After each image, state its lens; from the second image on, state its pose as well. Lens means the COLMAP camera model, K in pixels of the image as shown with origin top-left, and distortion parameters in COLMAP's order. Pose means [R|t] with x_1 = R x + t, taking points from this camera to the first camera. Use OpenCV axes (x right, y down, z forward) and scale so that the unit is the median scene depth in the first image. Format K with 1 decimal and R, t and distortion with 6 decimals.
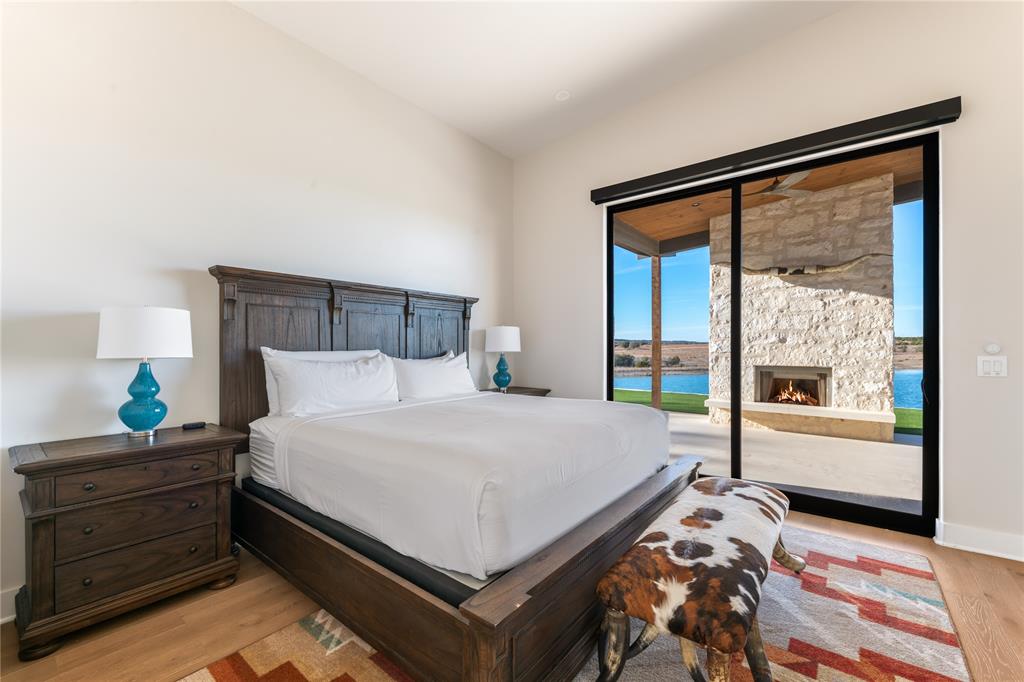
lens RADIAL K [[417.2, 0, 511.1], [0, 417.2, 347.6], [0, 0, 1]] dist [-0.002005, -0.001110]
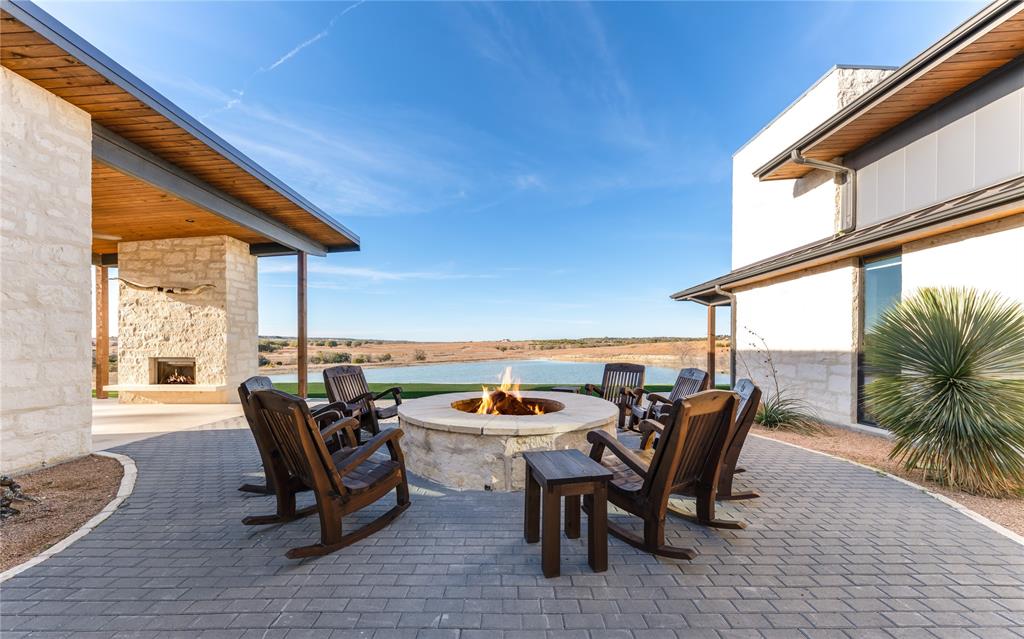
lens RADIAL K [[355.4, 0, 523.0], [0, 355.4, 346.5], [0, 0, 1]] dist [0.000021, -0.000051]
pose [[0.771770, 0.000776, 0.635902, 0.861617], [-0.001169, 0.999999, 0.000199, 0.005972], [-0.635901, -0.000897, 0.771770, -0.723833]]
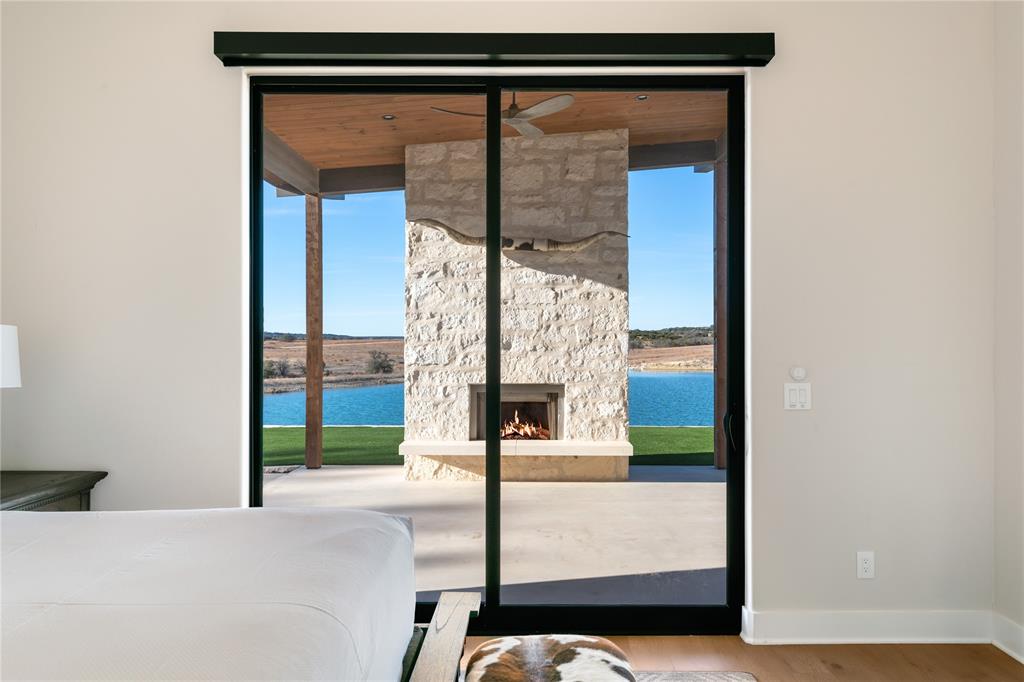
lens RADIAL K [[665.6, 0, 521.2], [0, 665.6, 338.4], [0, 0, 1]] dist [0.007799, 0.002855]
pose [[0.777366, 0.002506, 0.629044, -0.005893], [0.001917, 0.999978, -0.006352, -0.023897], [-0.629046, 0.006143, 0.777344, 0.157941]]
